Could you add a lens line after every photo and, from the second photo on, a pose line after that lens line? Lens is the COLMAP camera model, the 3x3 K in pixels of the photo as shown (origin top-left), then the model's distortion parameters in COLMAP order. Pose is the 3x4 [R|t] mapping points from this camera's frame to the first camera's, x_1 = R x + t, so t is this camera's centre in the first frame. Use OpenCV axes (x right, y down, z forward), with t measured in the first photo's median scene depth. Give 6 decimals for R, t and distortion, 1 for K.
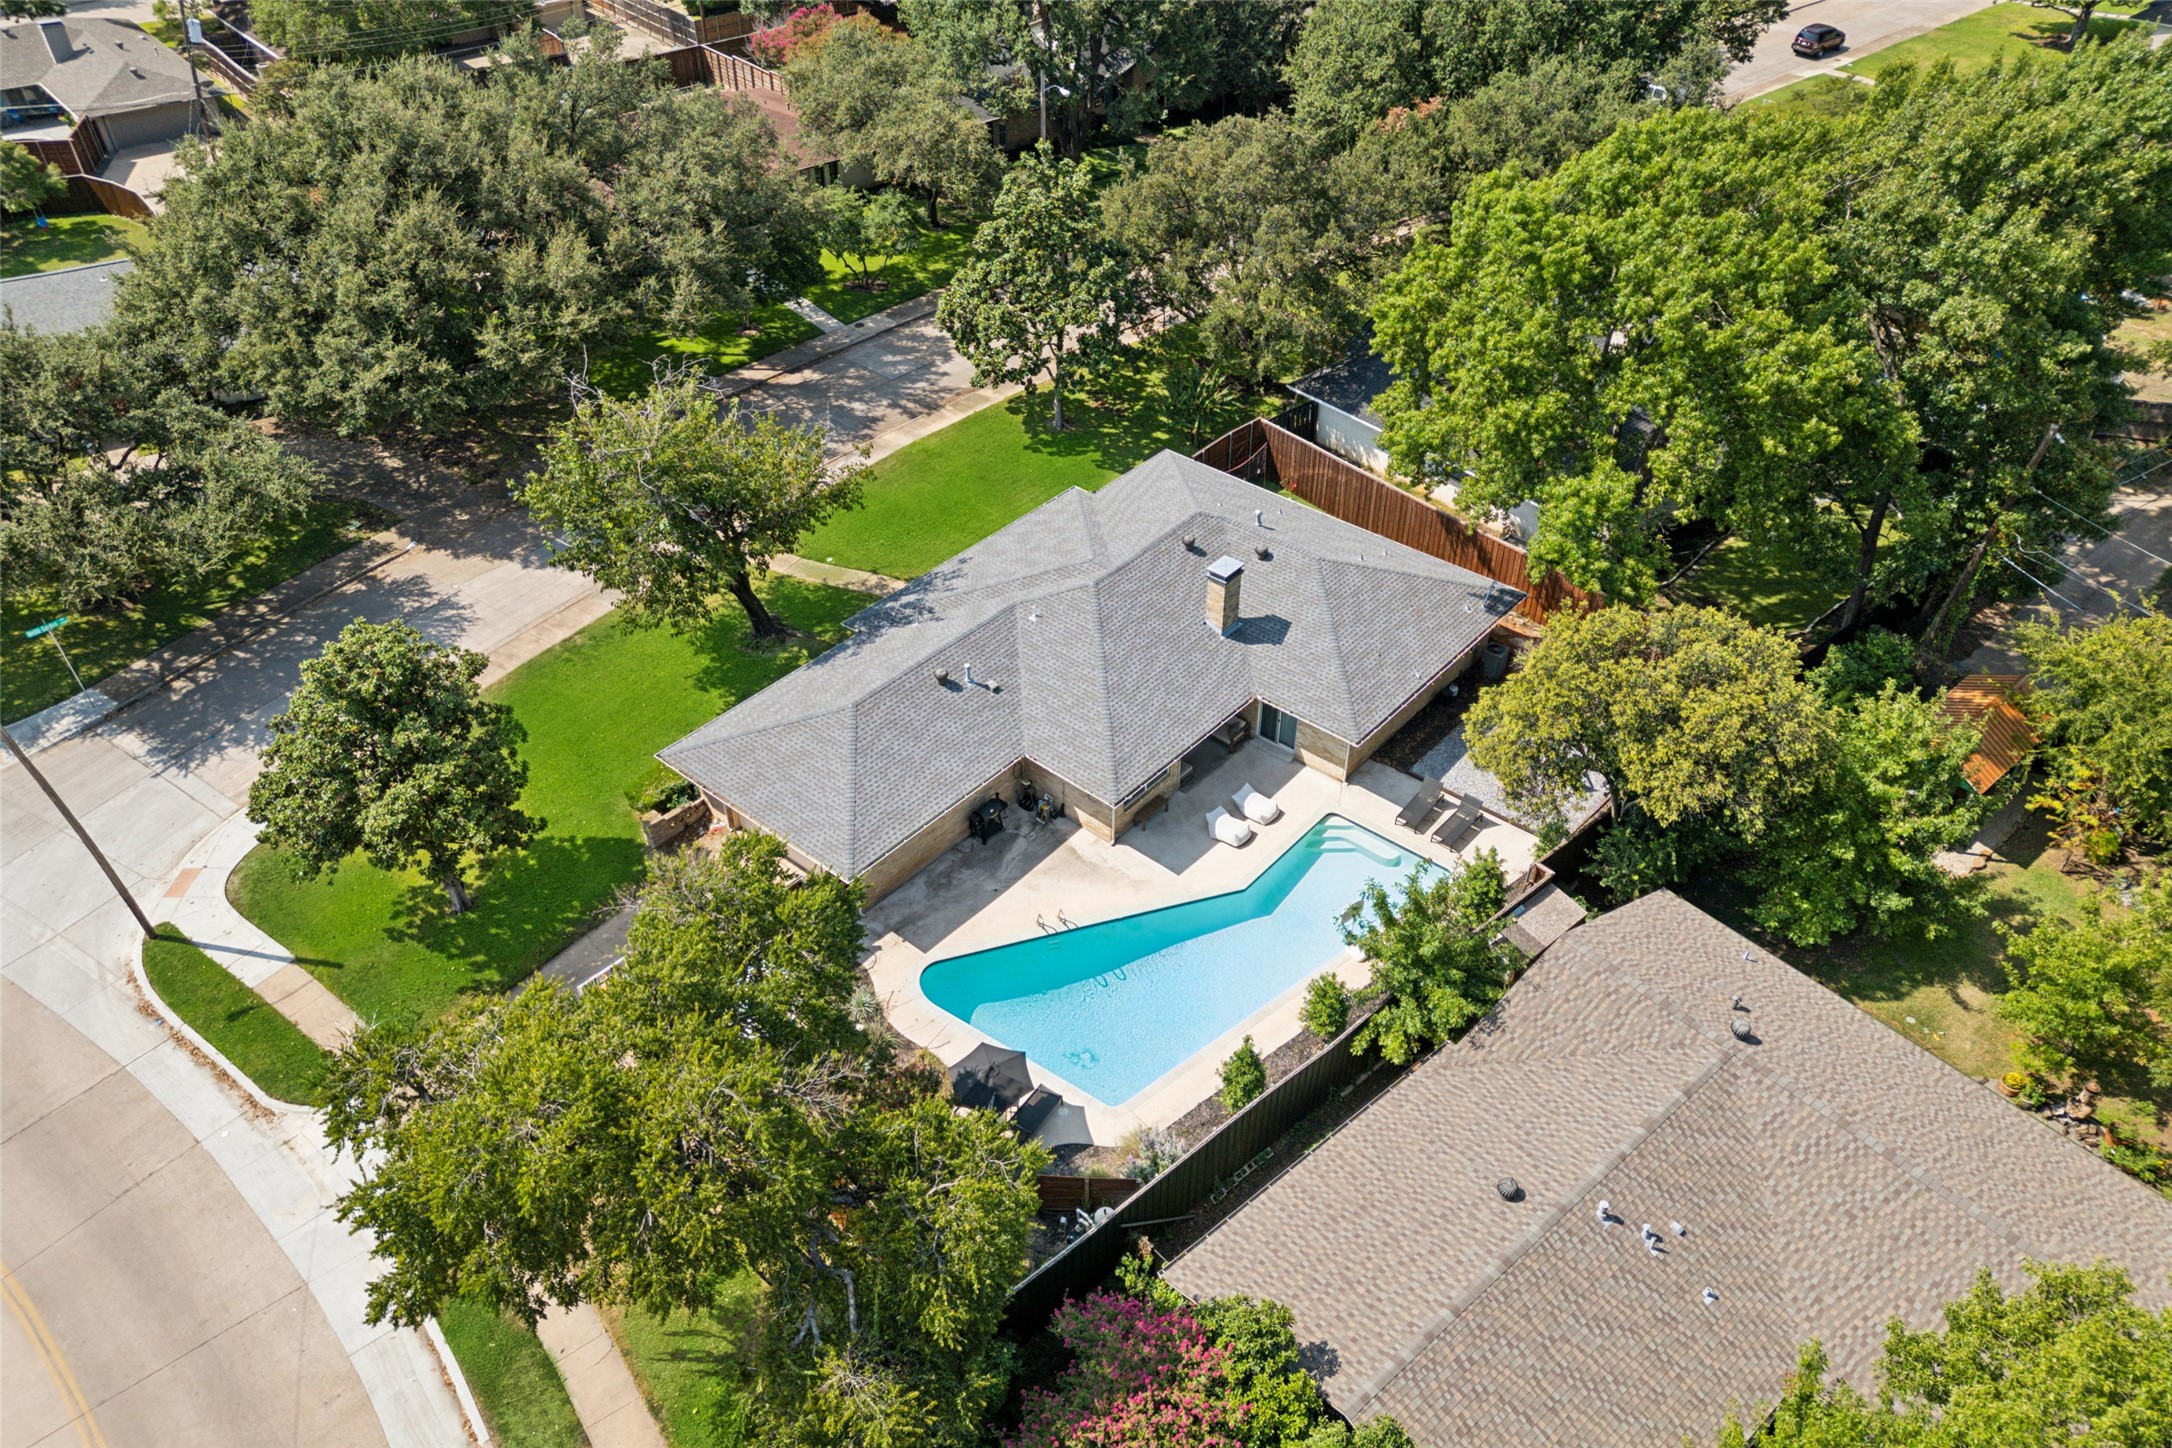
lens RADIAL K [[1536.9, 0, 1098.1], [0, 1536.9, 720.6], [0, 0, 1]] dist [0.000625, -0.000568]
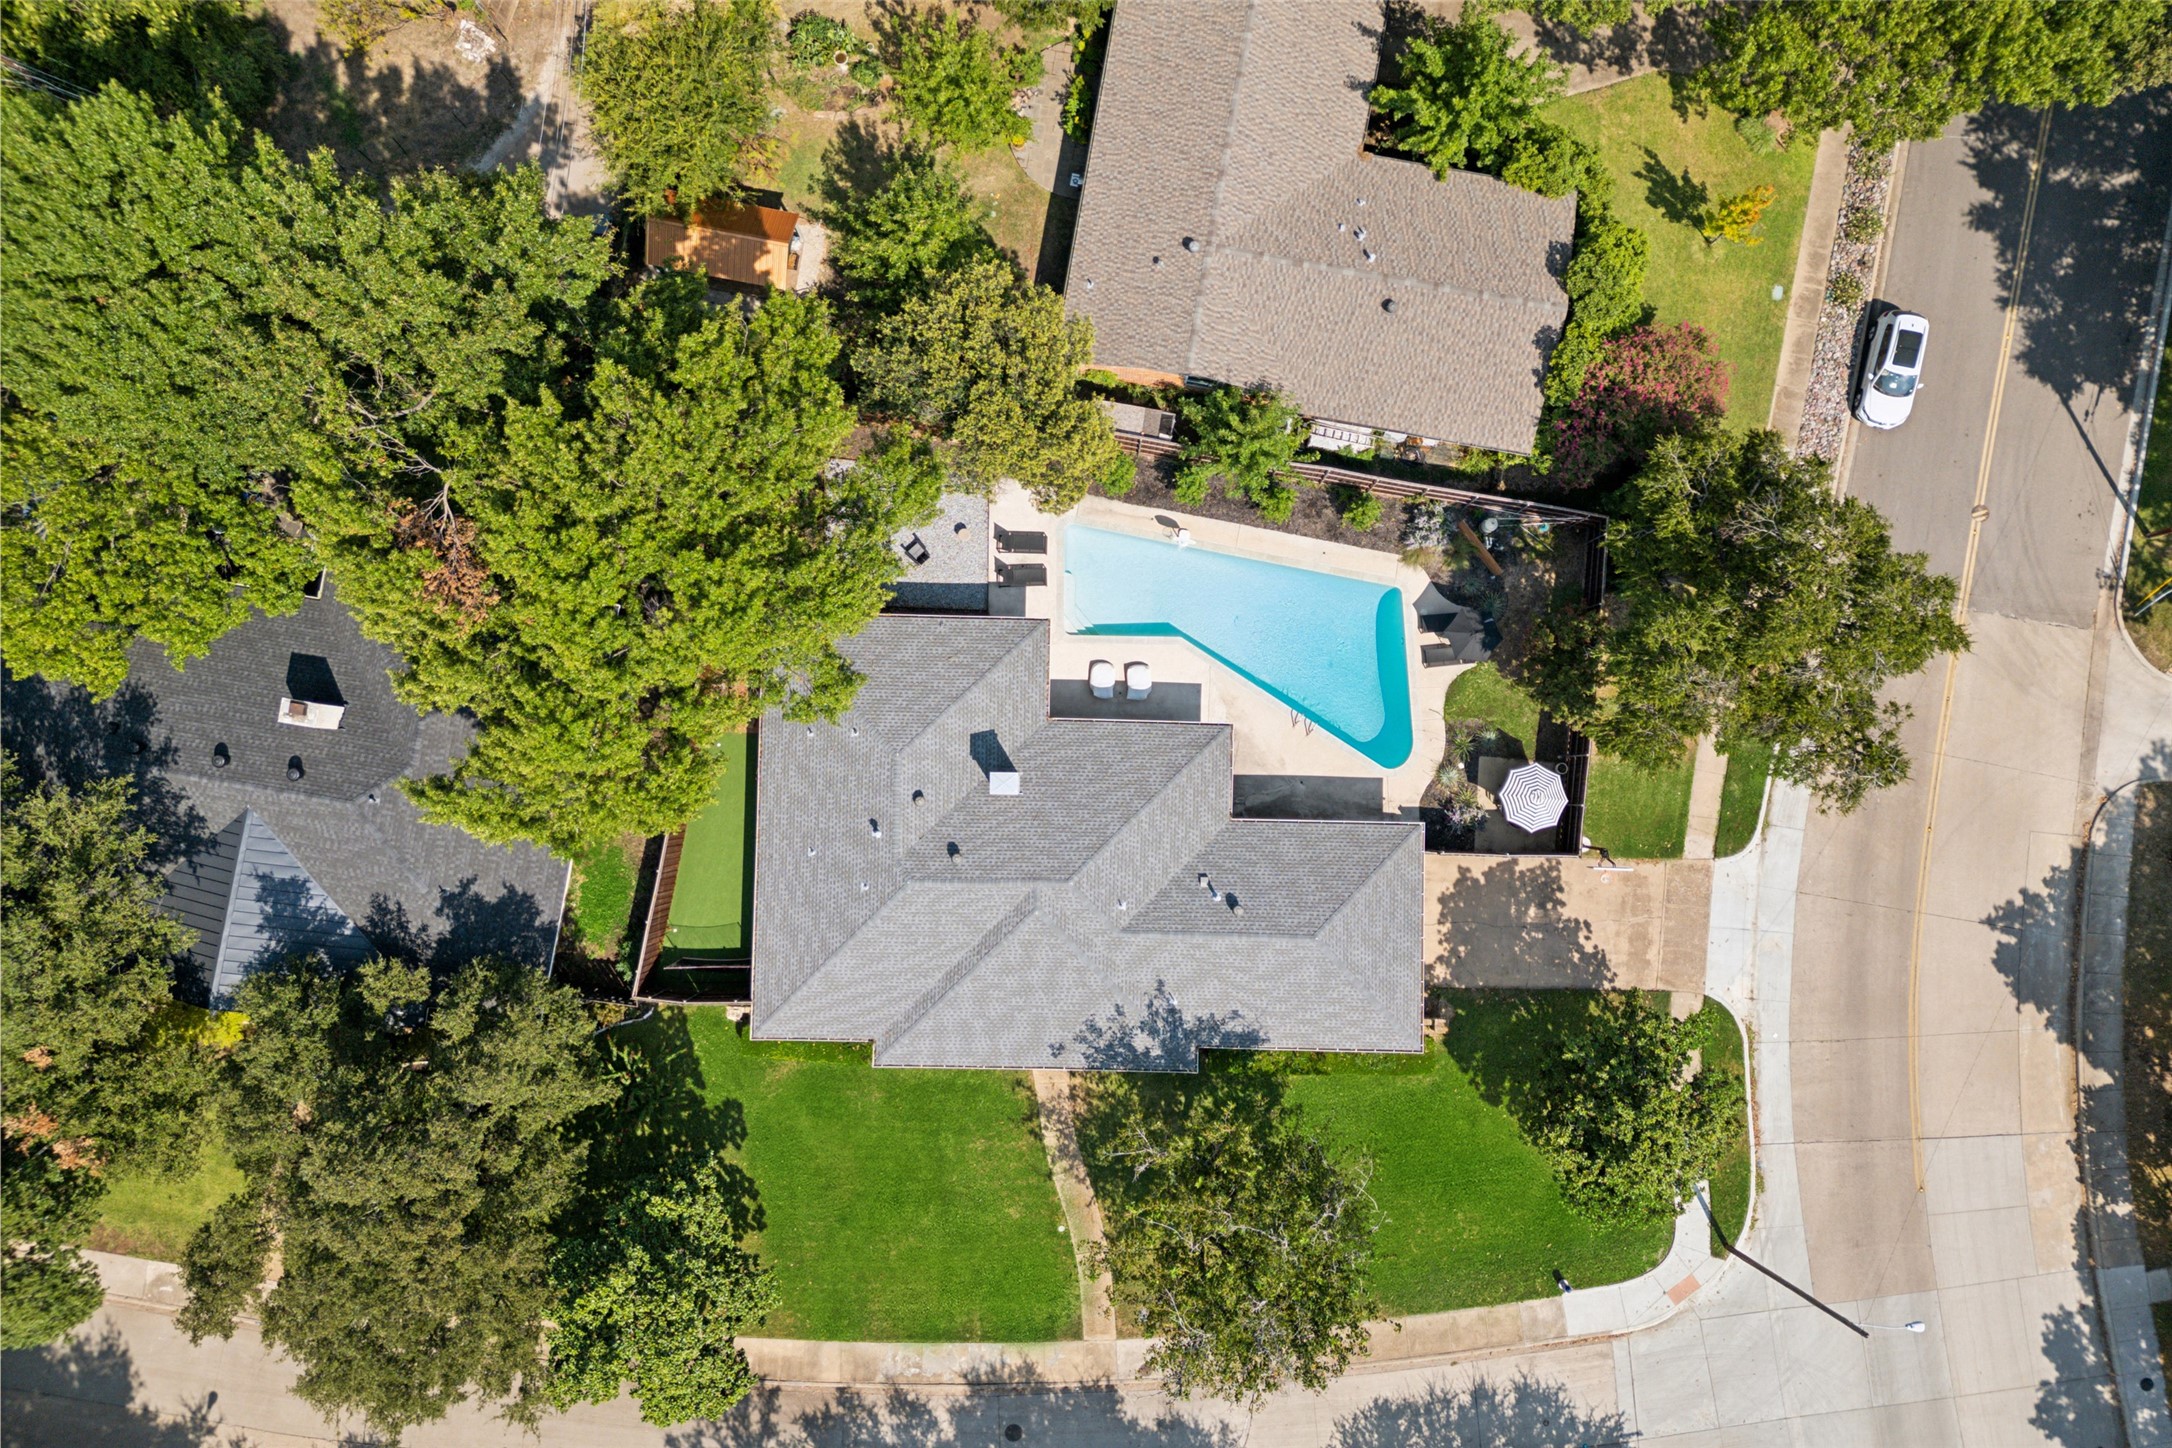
lens RADIAL K [[1479.1, 0, 1086.0], [0, 1479.1, 724.0], [0, 0, 1]] dist [0.002209, -0.002181]
pose [[-0.626336, -0.779187, 0.023879, 0.055909], [0.485966, -0.366318, 0.793504, -0.938410], [-0.609541, 0.508605, 0.608097, 0.300804]]
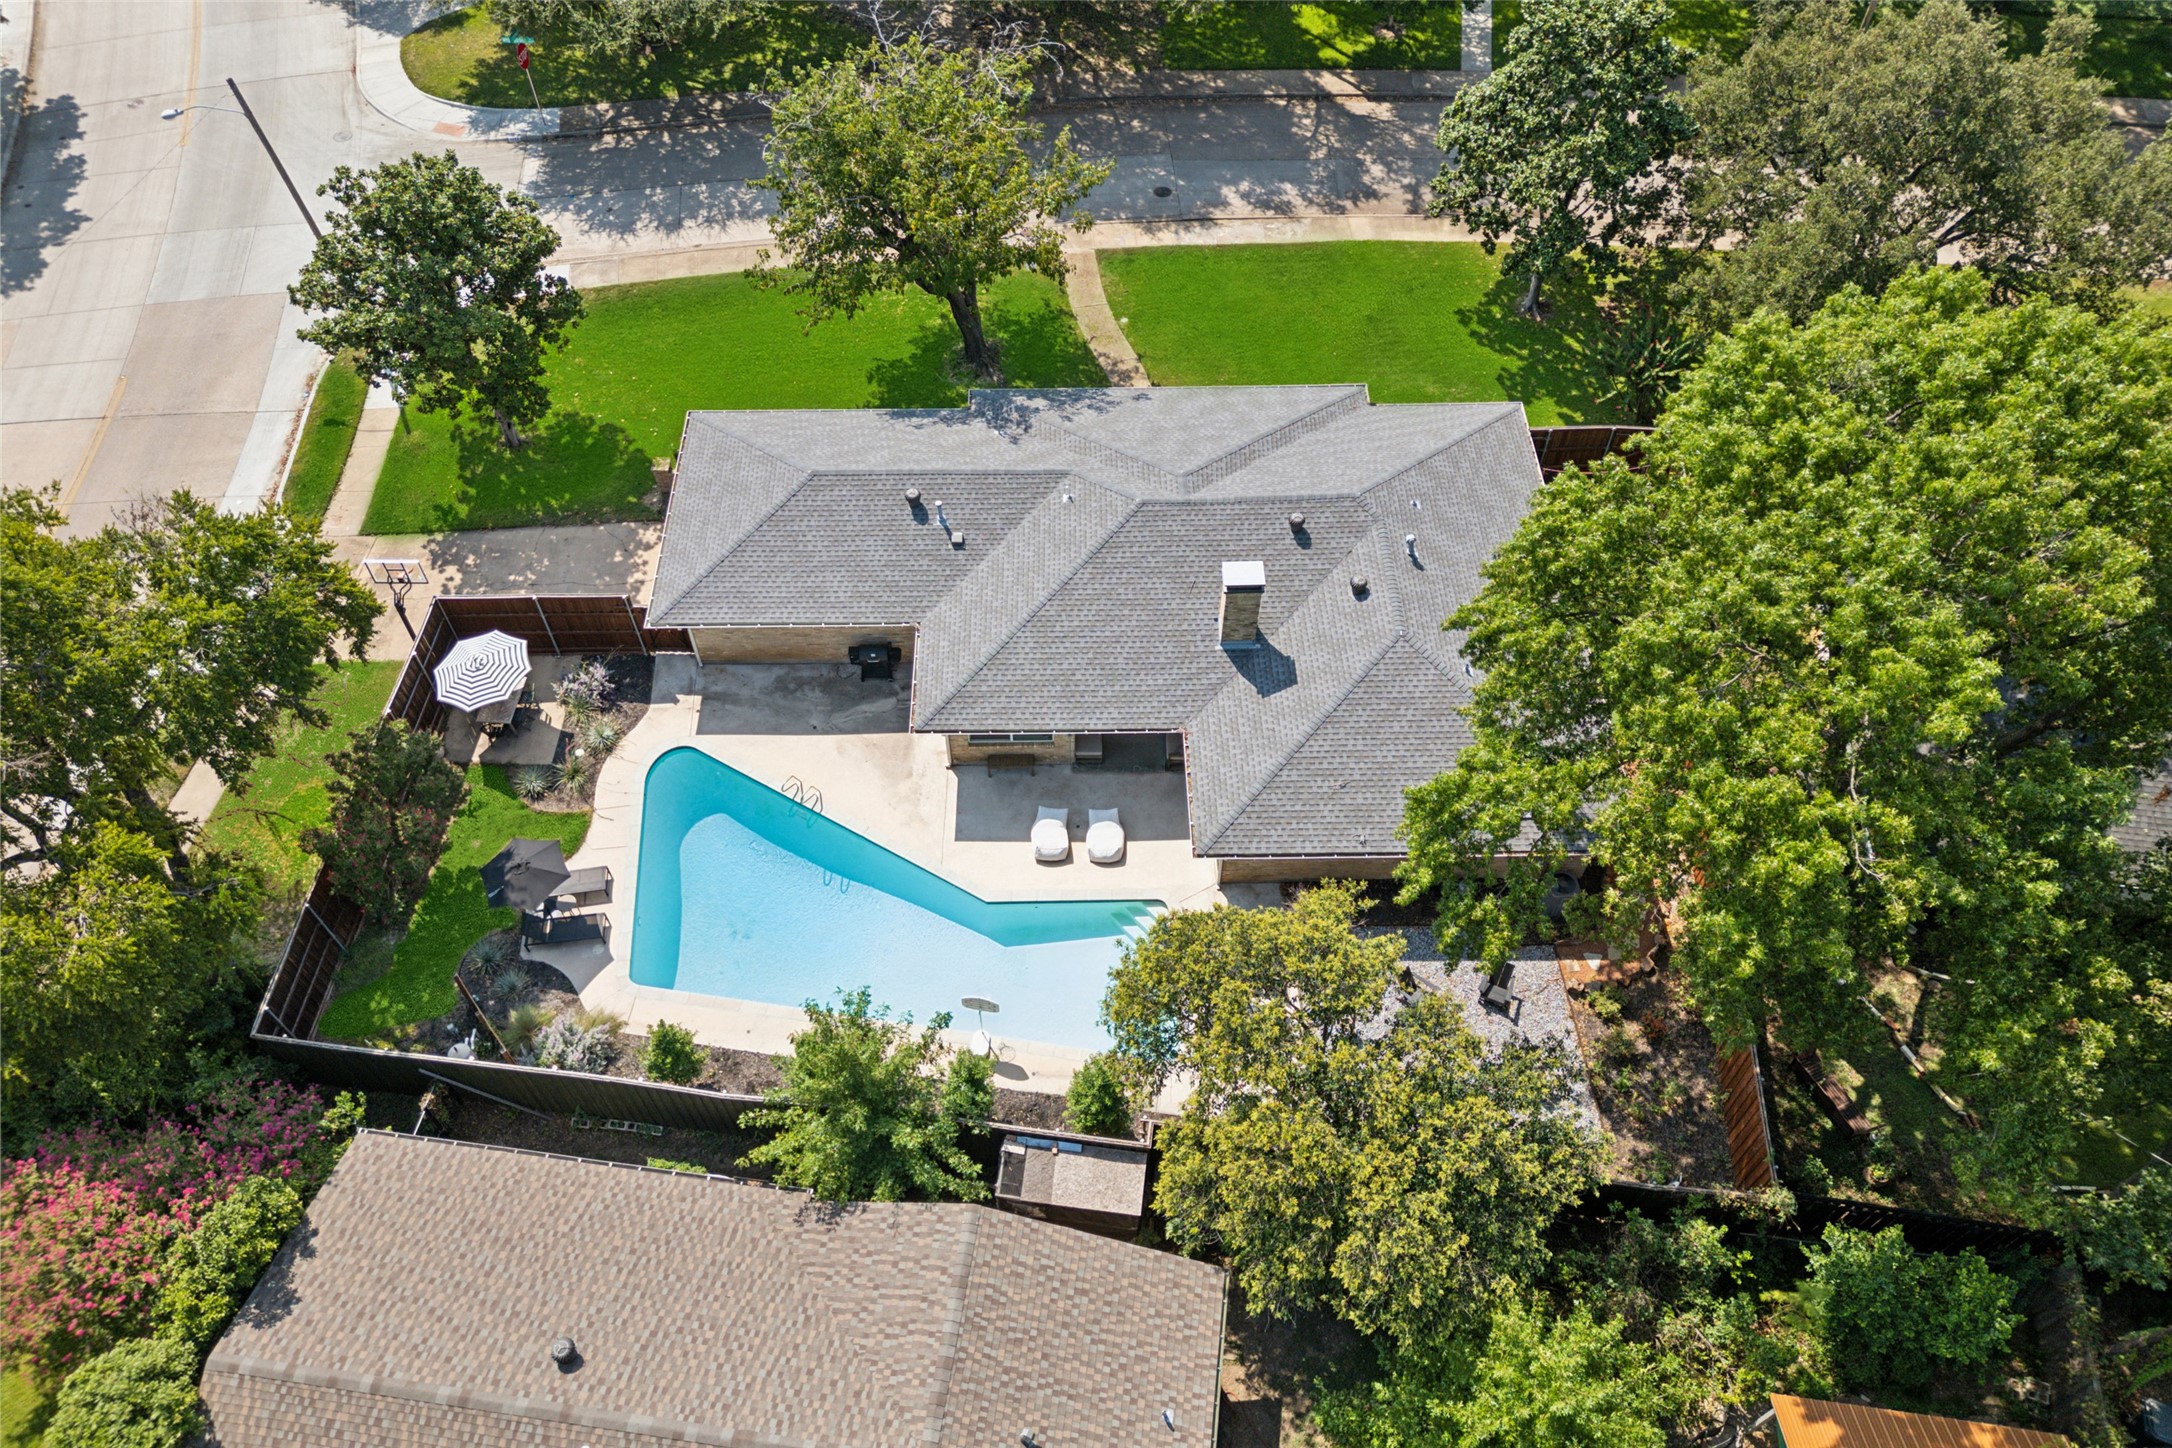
lens RADIAL K [[1536.9, 0, 1098.1], [0, 1536.9, 720.6], [0, 0, 1]] dist [0.000625, -0.000568]
pose [[0.660103, 0.598878, -0.453442, 0.446716], [-0.469211, 0.800122, 0.373693, -0.307284], [0.586605, -0.033916, 0.809163, 0.338376]]
